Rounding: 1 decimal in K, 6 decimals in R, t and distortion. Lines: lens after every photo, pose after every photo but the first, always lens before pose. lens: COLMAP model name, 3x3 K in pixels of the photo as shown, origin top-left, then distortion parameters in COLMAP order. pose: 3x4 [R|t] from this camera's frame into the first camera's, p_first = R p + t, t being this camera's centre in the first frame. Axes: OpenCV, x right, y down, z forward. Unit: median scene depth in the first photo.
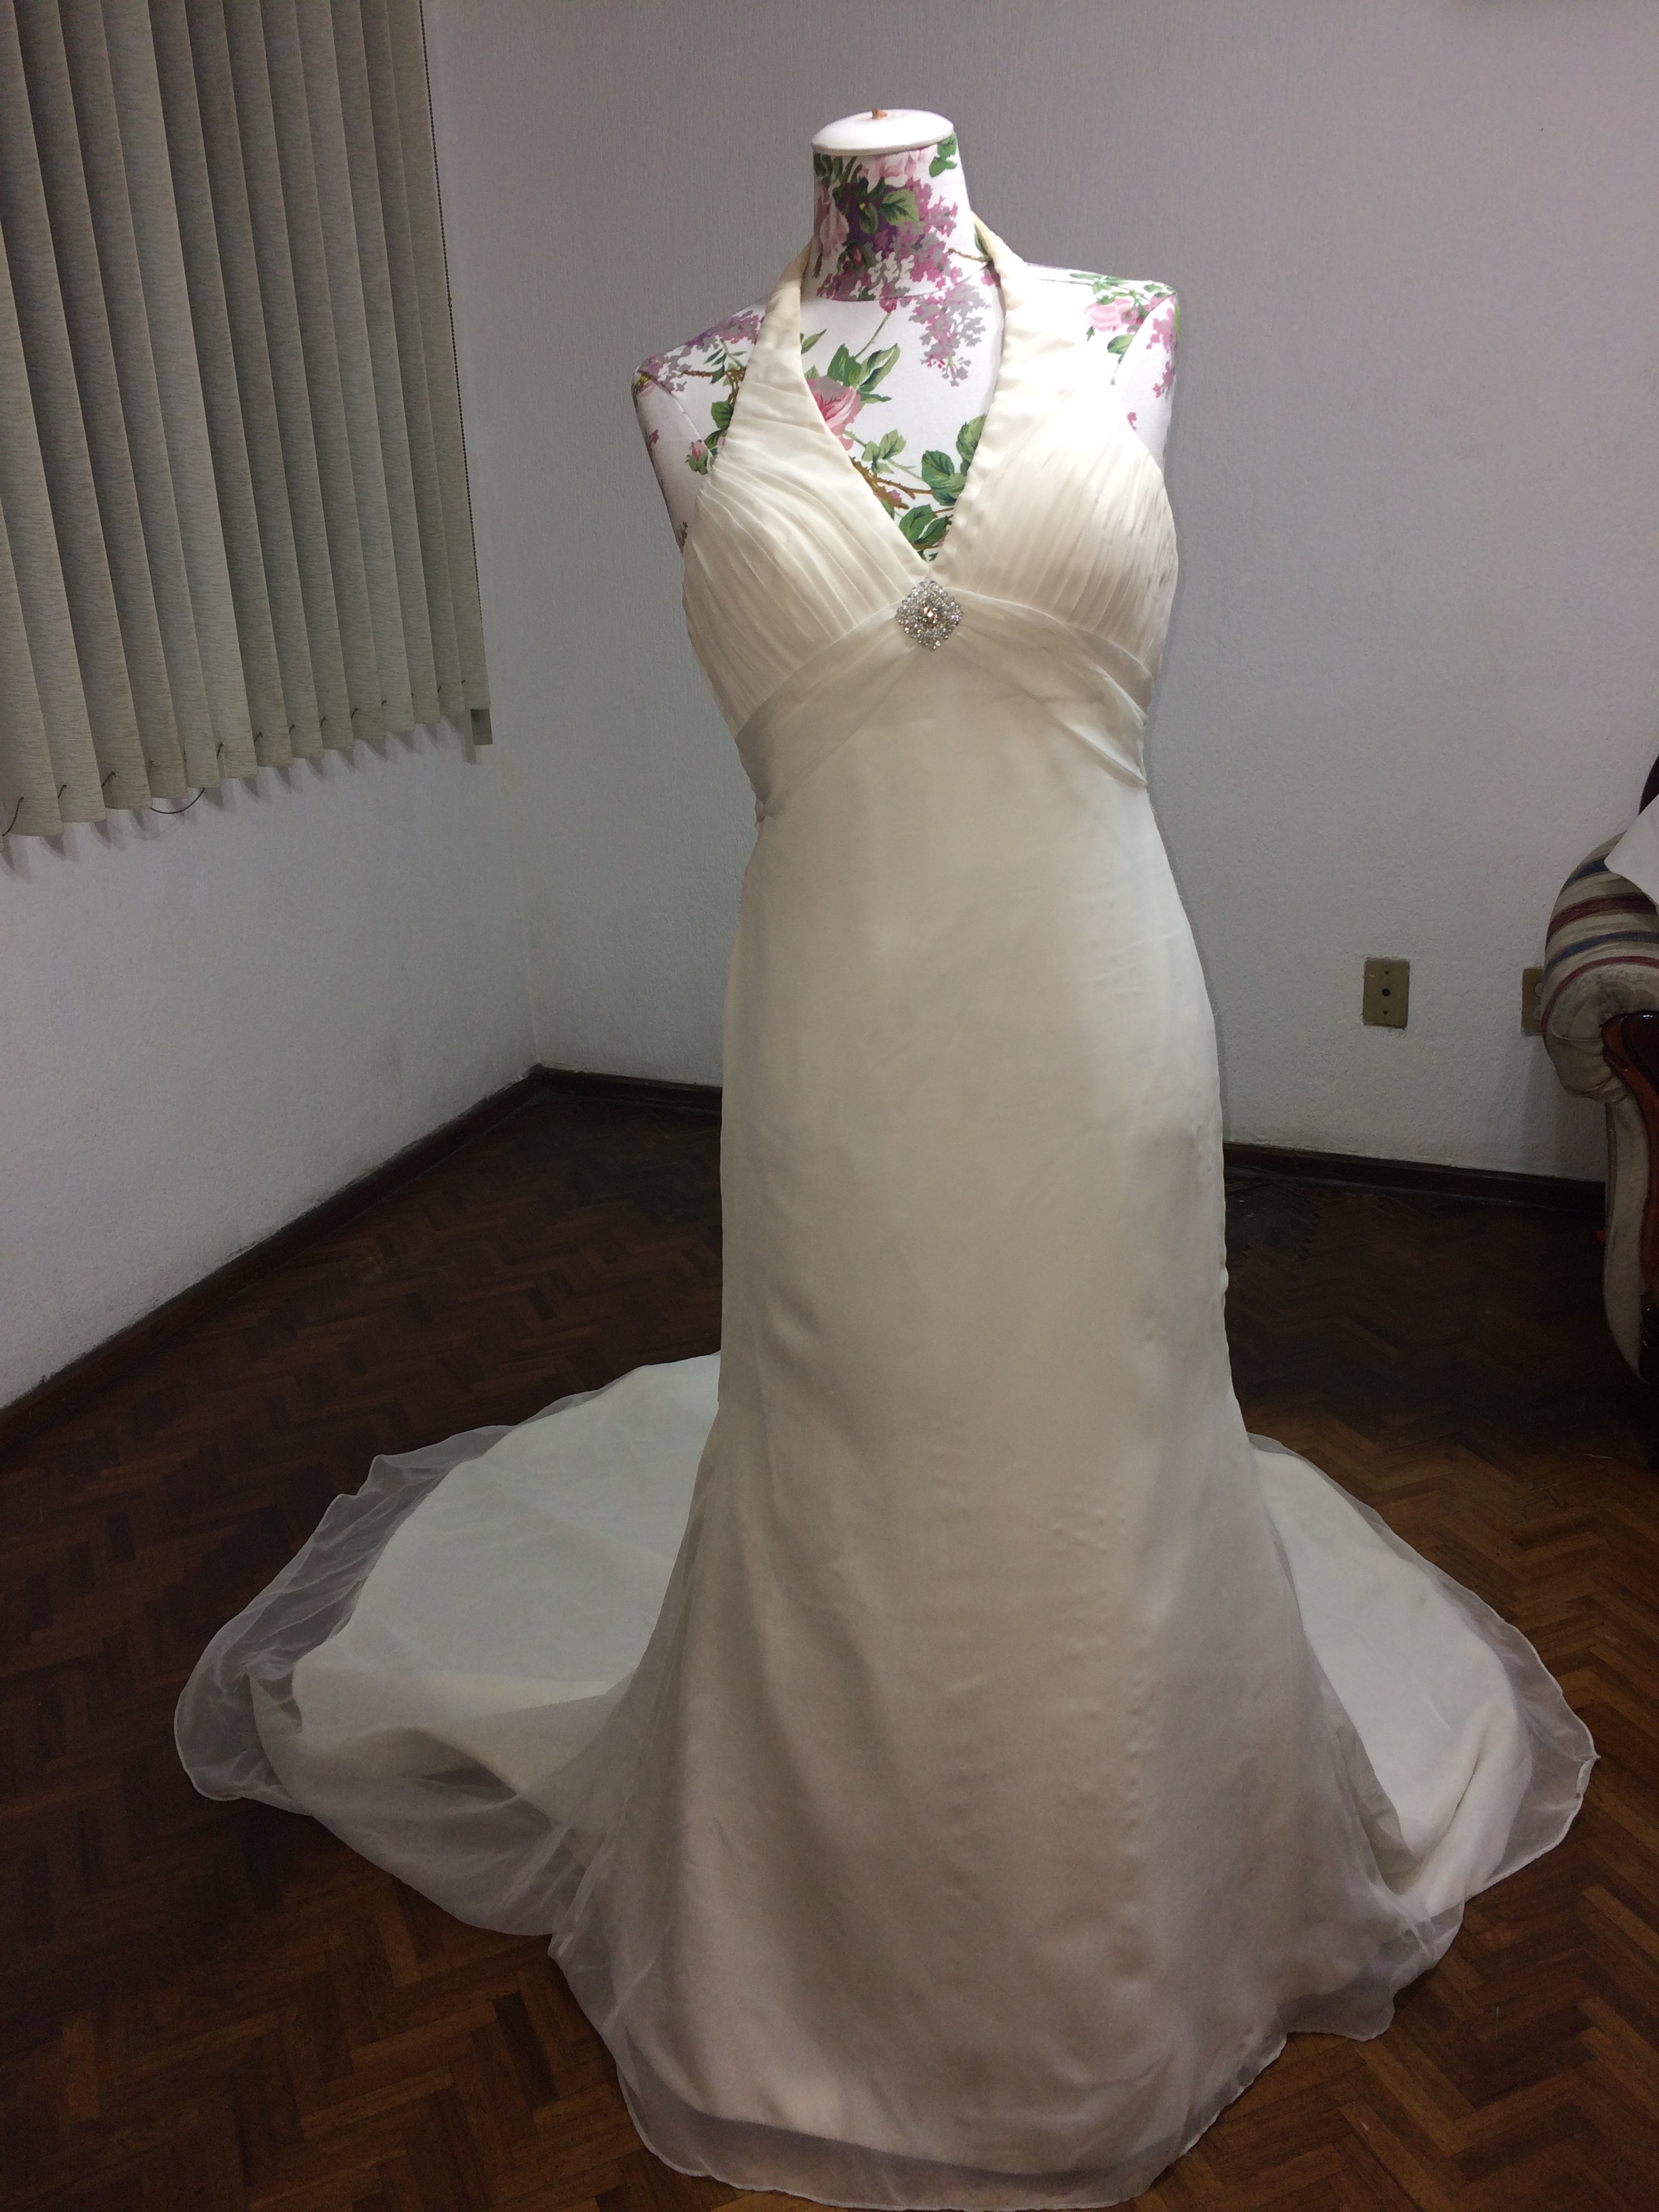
lens RADIAL K [[1877.7, 0, 836.8], [0, 1877.7, 1107.1], [0, 0, 1]] dist [0.043180, -0.004291]
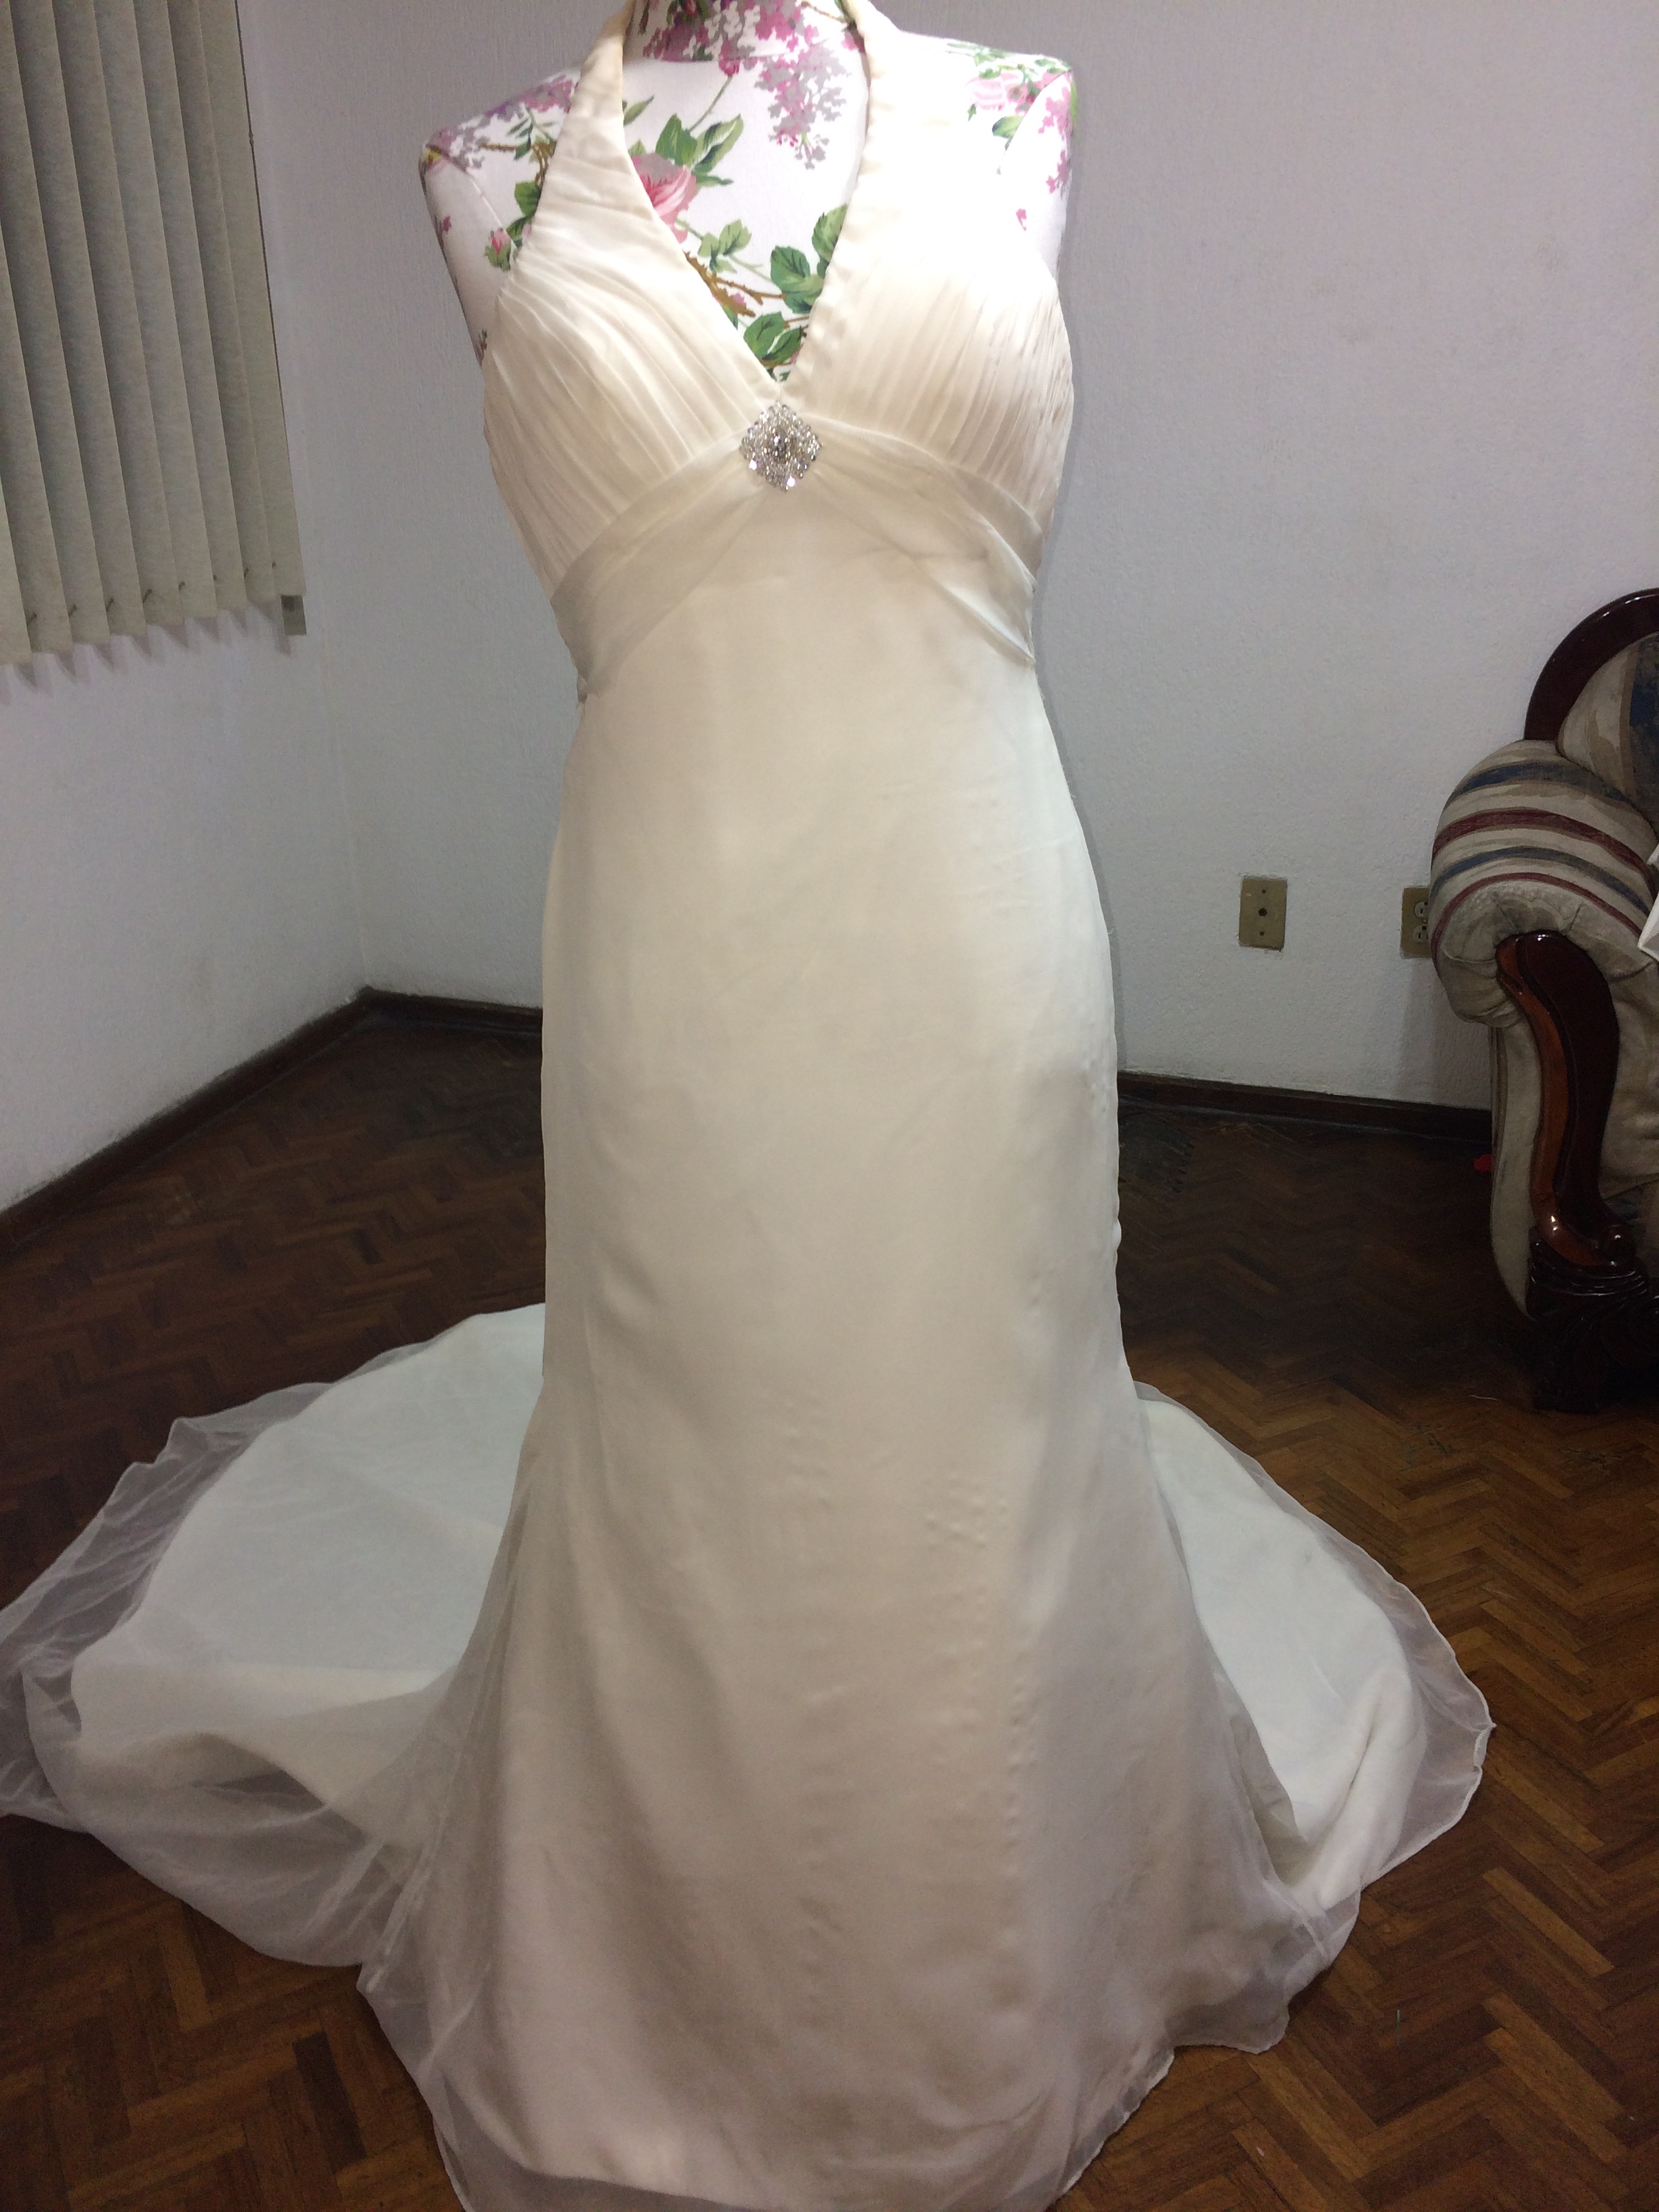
lens RADIAL K [[1872.8, 0, 829.5], [0, 1872.8, 1106.0], [0, 0, 1]] dist [0.064568, -0.007951]
pose [[0.997436, -0.004187, 0.071438, 0.007416], [0.001211, 0.999132, 0.041646, -0.004478], [-0.071550, -0.041453, 0.996575, 0.116350]]
